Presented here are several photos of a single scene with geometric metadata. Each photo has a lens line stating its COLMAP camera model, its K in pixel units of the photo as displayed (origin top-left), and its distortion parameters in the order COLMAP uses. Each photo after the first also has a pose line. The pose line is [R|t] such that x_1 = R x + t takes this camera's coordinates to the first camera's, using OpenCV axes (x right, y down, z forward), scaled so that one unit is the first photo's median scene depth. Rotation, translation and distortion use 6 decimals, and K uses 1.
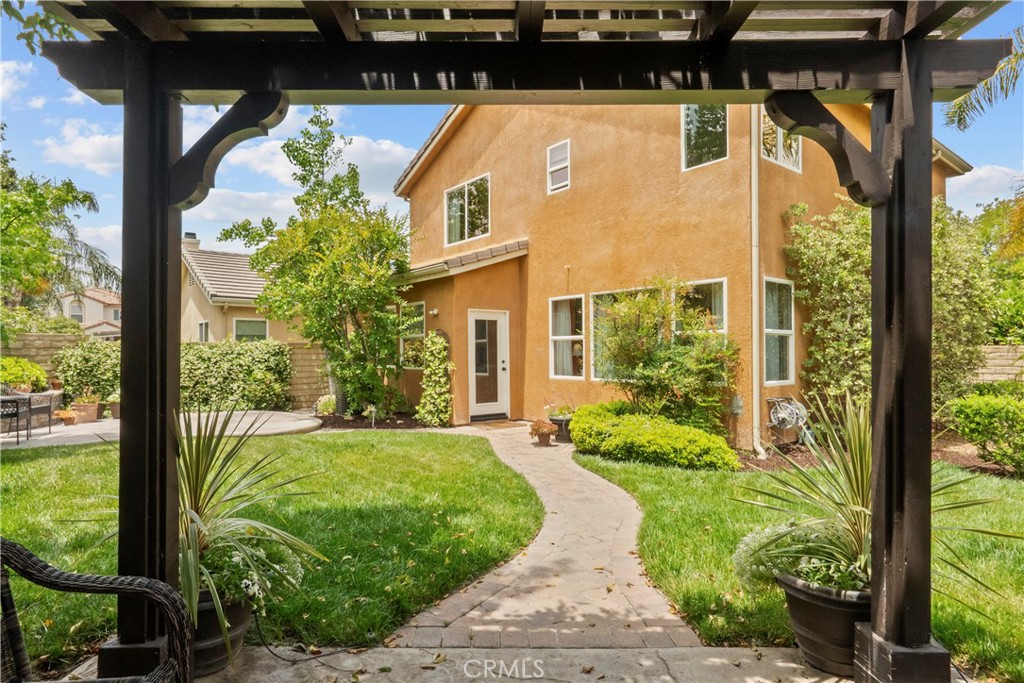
lens RADIAL K [[557.3, 0, 512.9], [0, 557.3, 346.6], [0, 0, 1]] dist [0.005998, 0.002359]
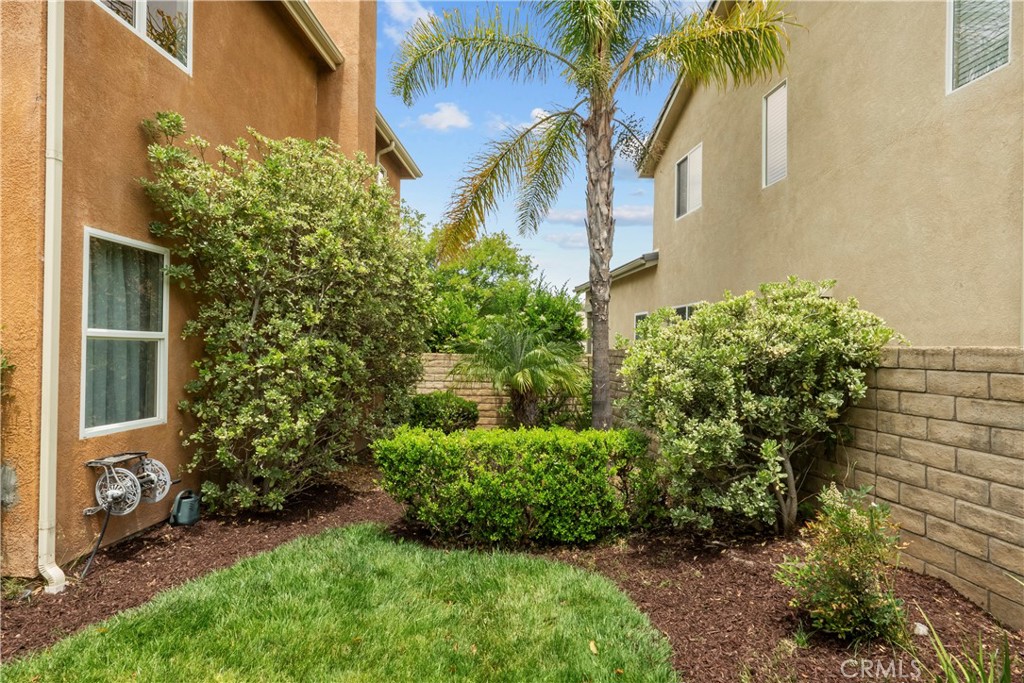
lens RADIAL K [[557.3, 0, 512.8], [0, 557.3, 345.0], [0, 0, 1]] dist [0.005998, 0.002359]
pose [[0.669061, 0.019719, 0.742946, 0.319508], [-0.023715, 0.999705, -0.005177, -0.021944], [-0.742829, -0.014155, 0.669331, 0.343629]]
